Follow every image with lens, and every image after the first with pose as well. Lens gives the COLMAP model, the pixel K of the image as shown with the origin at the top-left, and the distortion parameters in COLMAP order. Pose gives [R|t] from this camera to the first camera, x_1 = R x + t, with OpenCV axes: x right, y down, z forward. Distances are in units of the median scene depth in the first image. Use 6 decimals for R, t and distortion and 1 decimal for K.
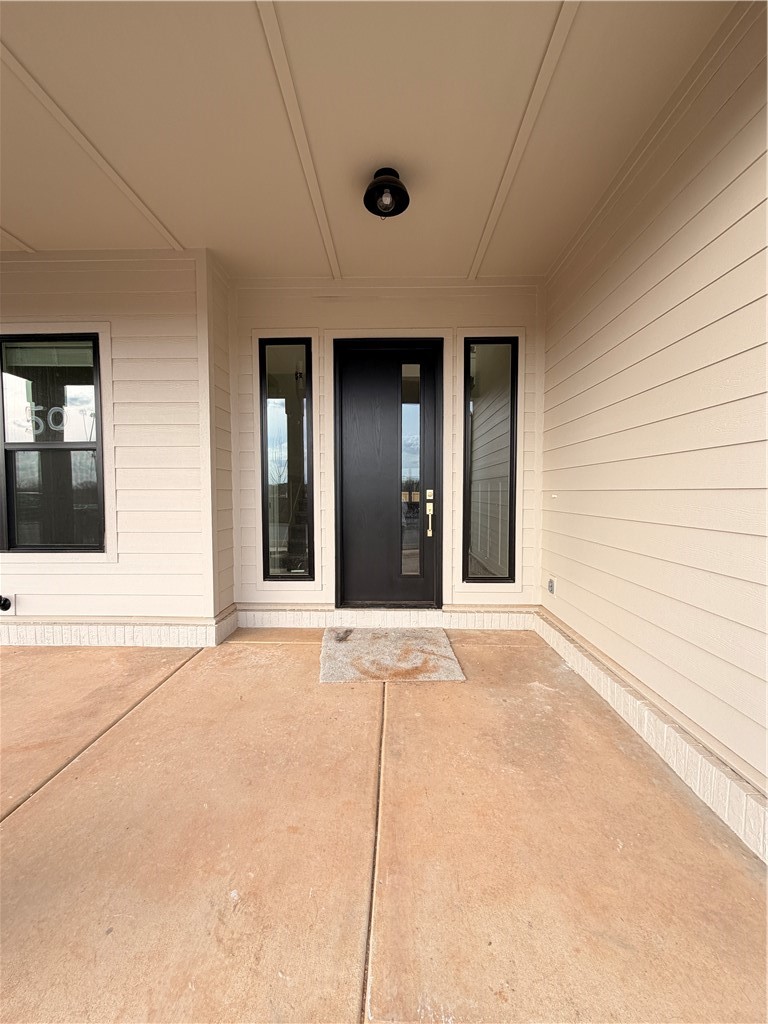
lens RADIAL K [[408.1, 0, 385.5], [0, 408.1, 511.8], [0, 0, 1]] dist [-0.001472, 0.000348]
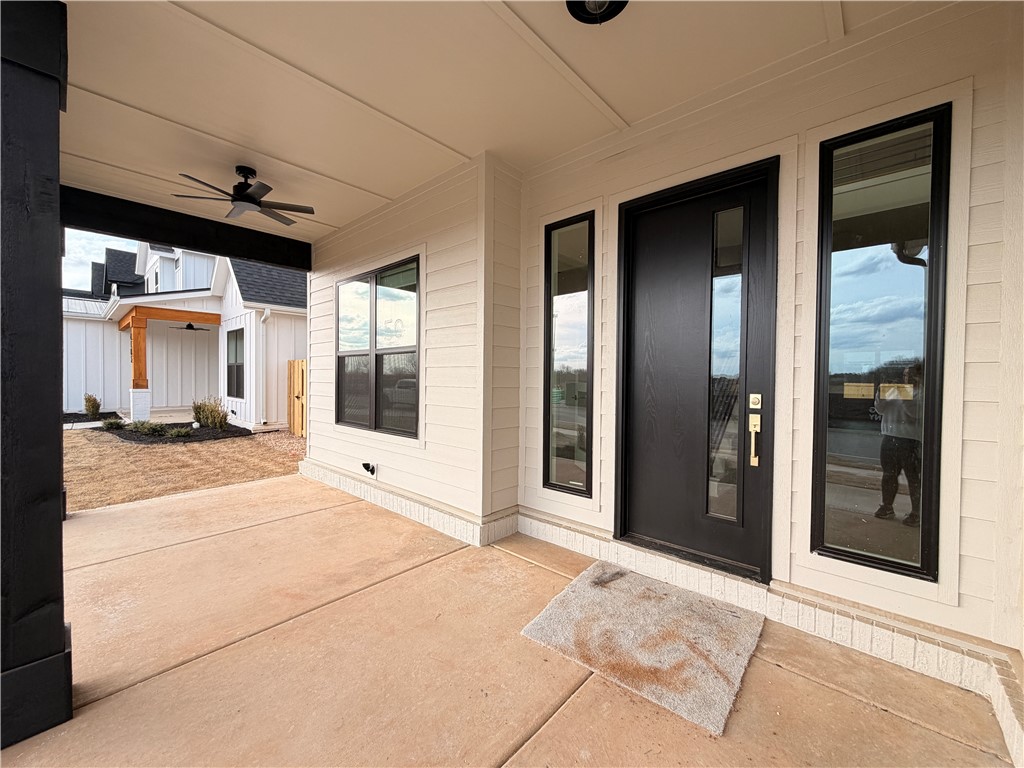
lens RADIAL K [[408.1, 0, 510.2], [0, 408.1, 385.1], [0, 0, 1]] dist [-0.001472, 0.000348]
pose [[0.749935, 0.019358, -0.661228, 0.269980], [-0.042587, 0.998911, -0.019057, -0.043096], [0.660139, 0.042452, 0.749943, 0.281005]]
